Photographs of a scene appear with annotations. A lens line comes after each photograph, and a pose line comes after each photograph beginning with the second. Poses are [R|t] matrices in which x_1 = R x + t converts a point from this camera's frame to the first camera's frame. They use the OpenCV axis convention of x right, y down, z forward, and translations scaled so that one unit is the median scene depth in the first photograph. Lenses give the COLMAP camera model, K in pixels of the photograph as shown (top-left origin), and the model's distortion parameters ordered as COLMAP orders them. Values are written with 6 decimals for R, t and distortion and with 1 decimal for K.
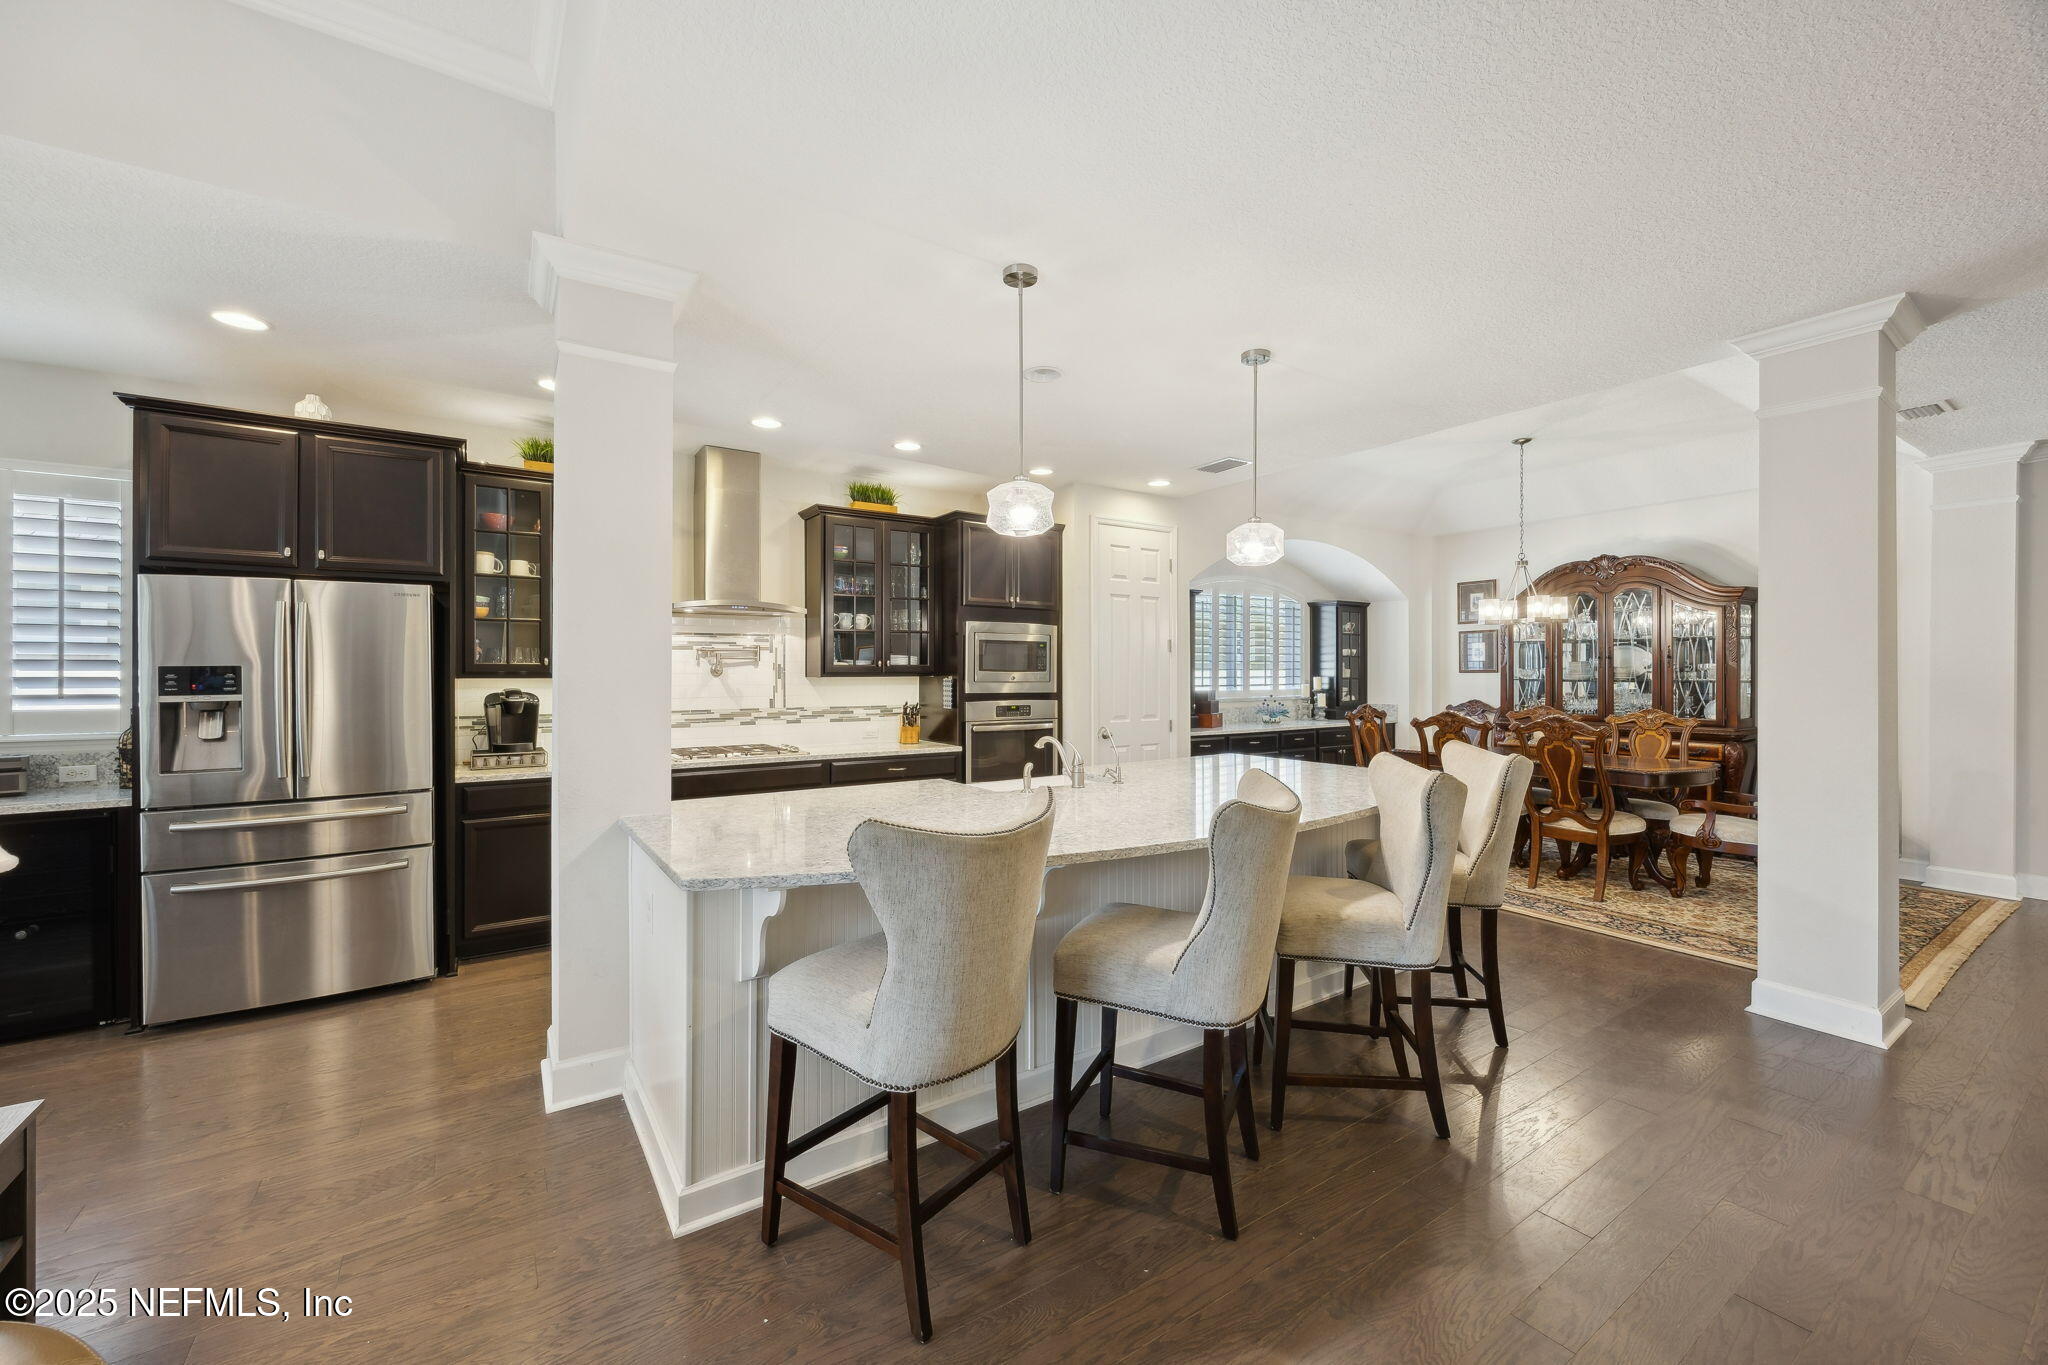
lens RADIAL K [[808.1, 0, 1026.8], [0, 808.1, 677.6], [0, 0, 1]] dist [0.001146, -0.000012]
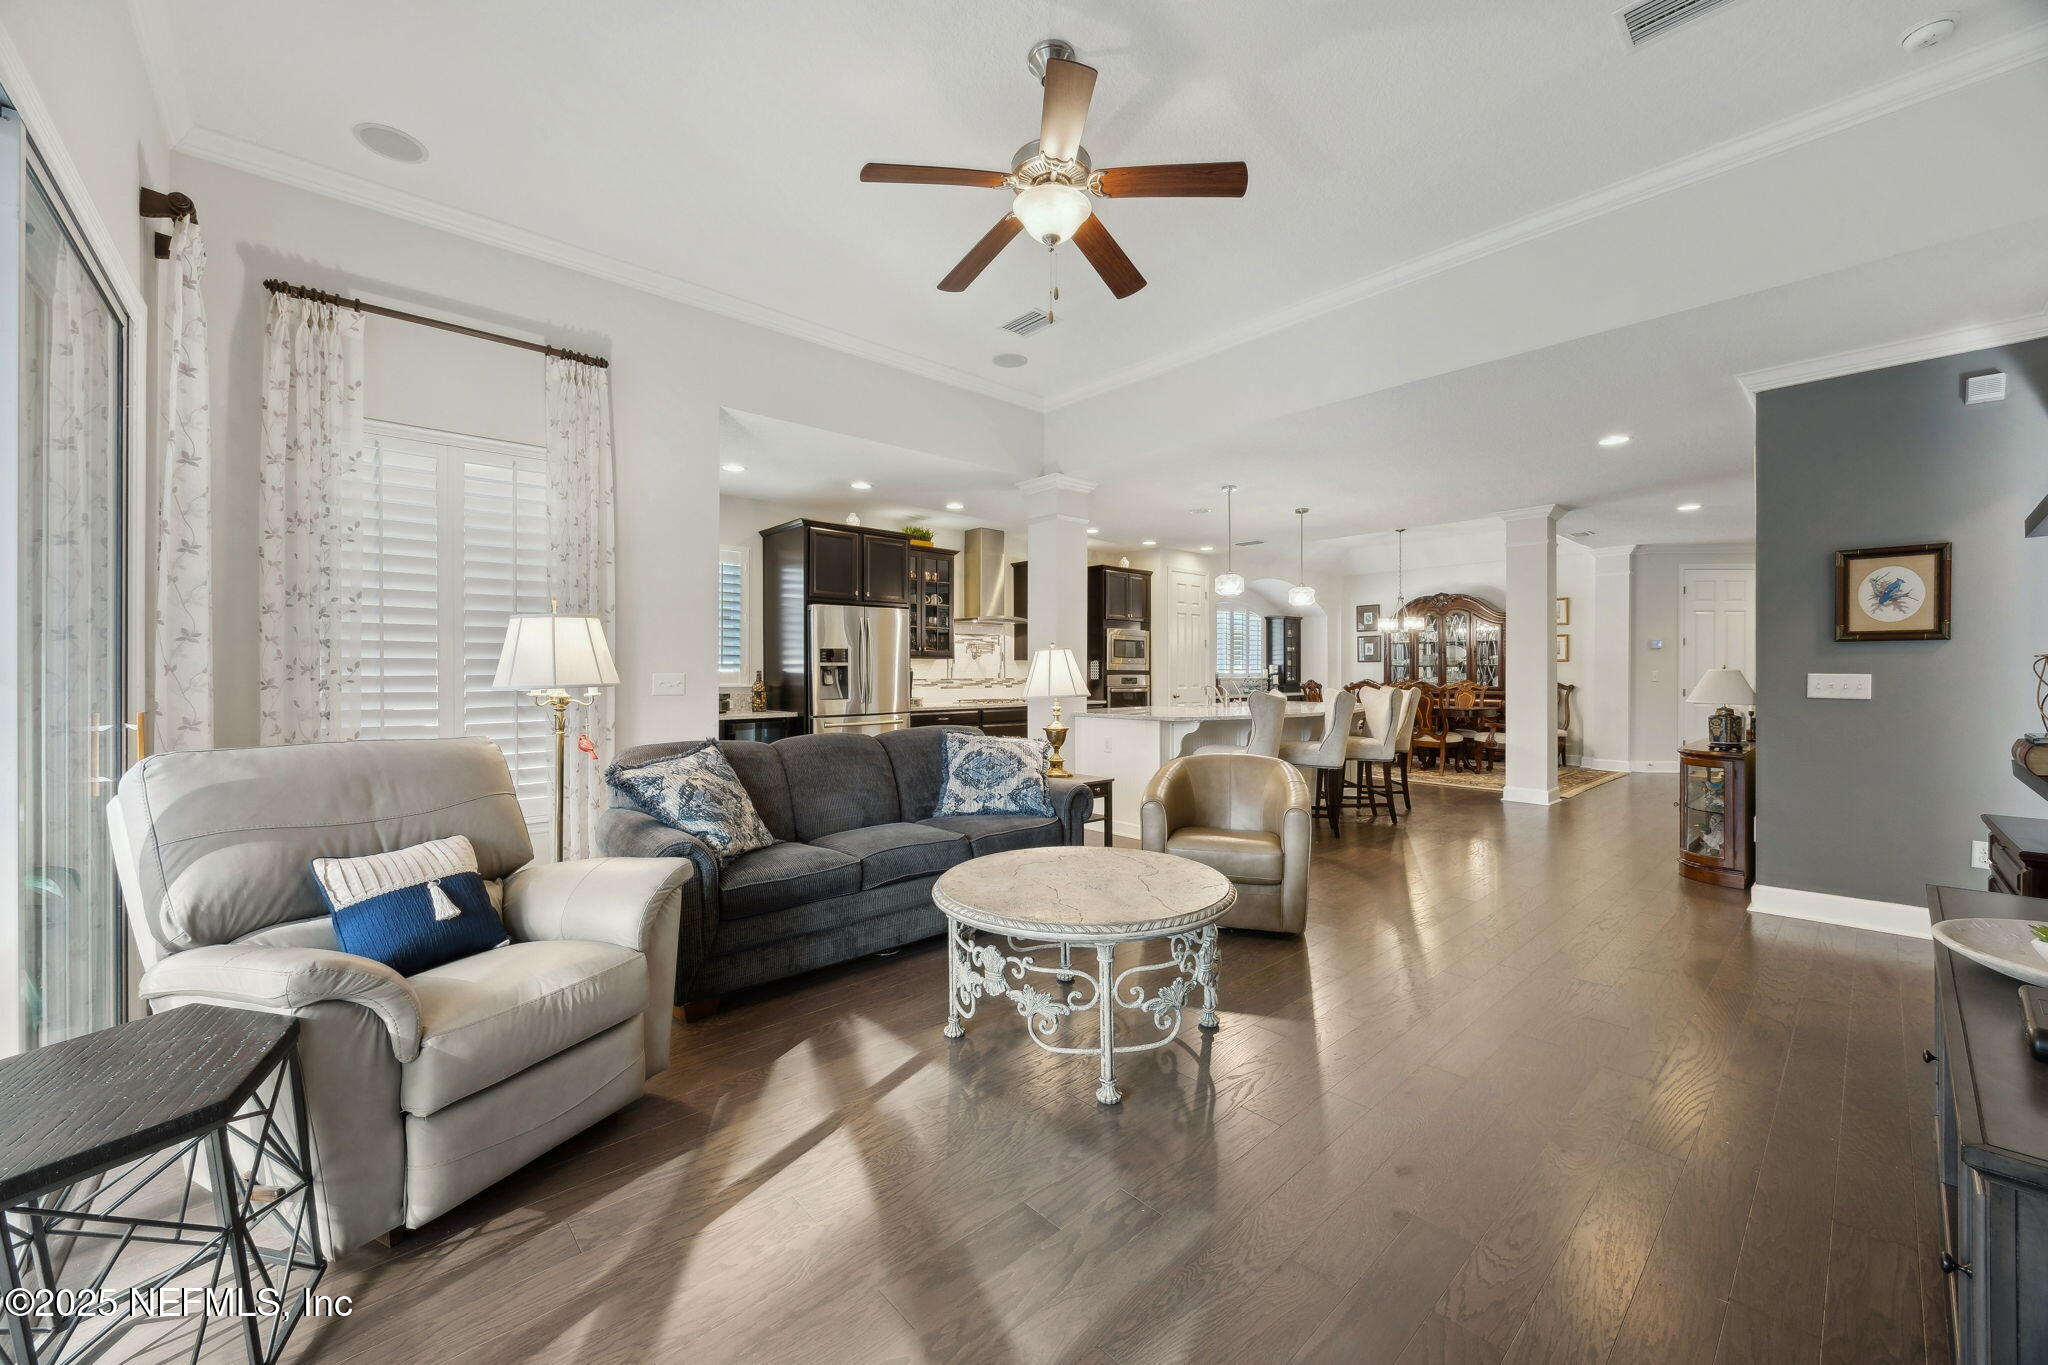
lens RADIAL K [[785.7, 0, 1031.1], [0, 785.7, 674.1], [0, 0, 1]] dist [-0.002071, -0.000082]
pose [[0.988885, 0.000771, 0.148680, -0.514995], [-0.000045, 0.999988, -0.004881, 0.038706], [-0.148682, 0.004820, 0.988873, -0.677236]]
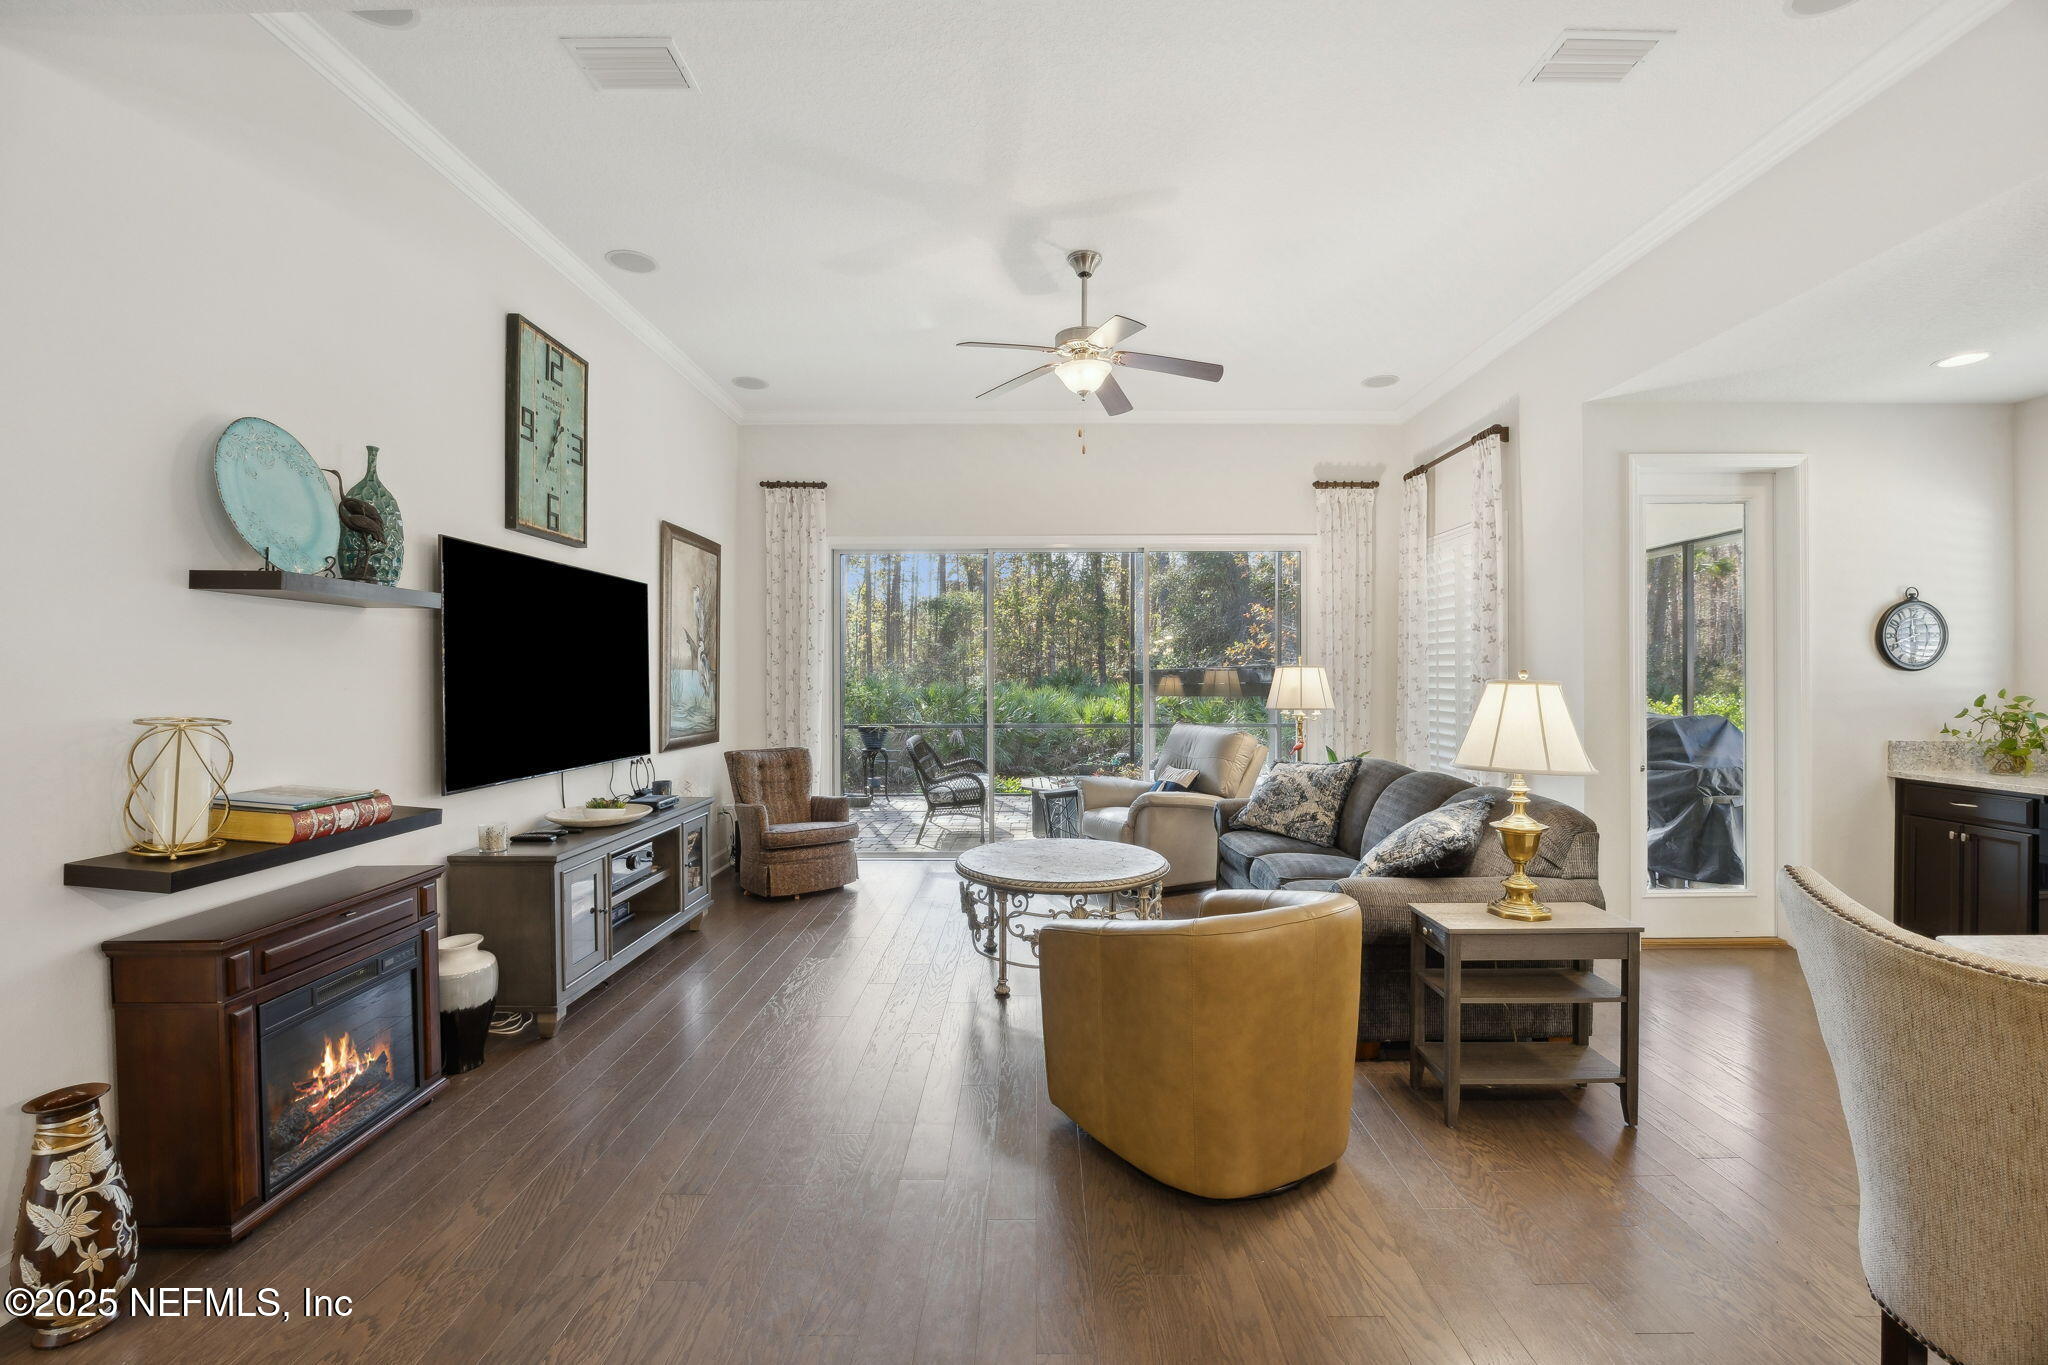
lens RADIAL K [[846.4, 0, 1027.6], [0, 846.4, 665.7], [0, 0, 1]] dist [-0.000521, -0.006457]
pose [[-0.562254, -0.006508, -0.826939, 0.271173], [-0.002619, 0.999978, -0.006089, -0.000662], [0.826960, -0.001257, -0.562259, 0.266767]]
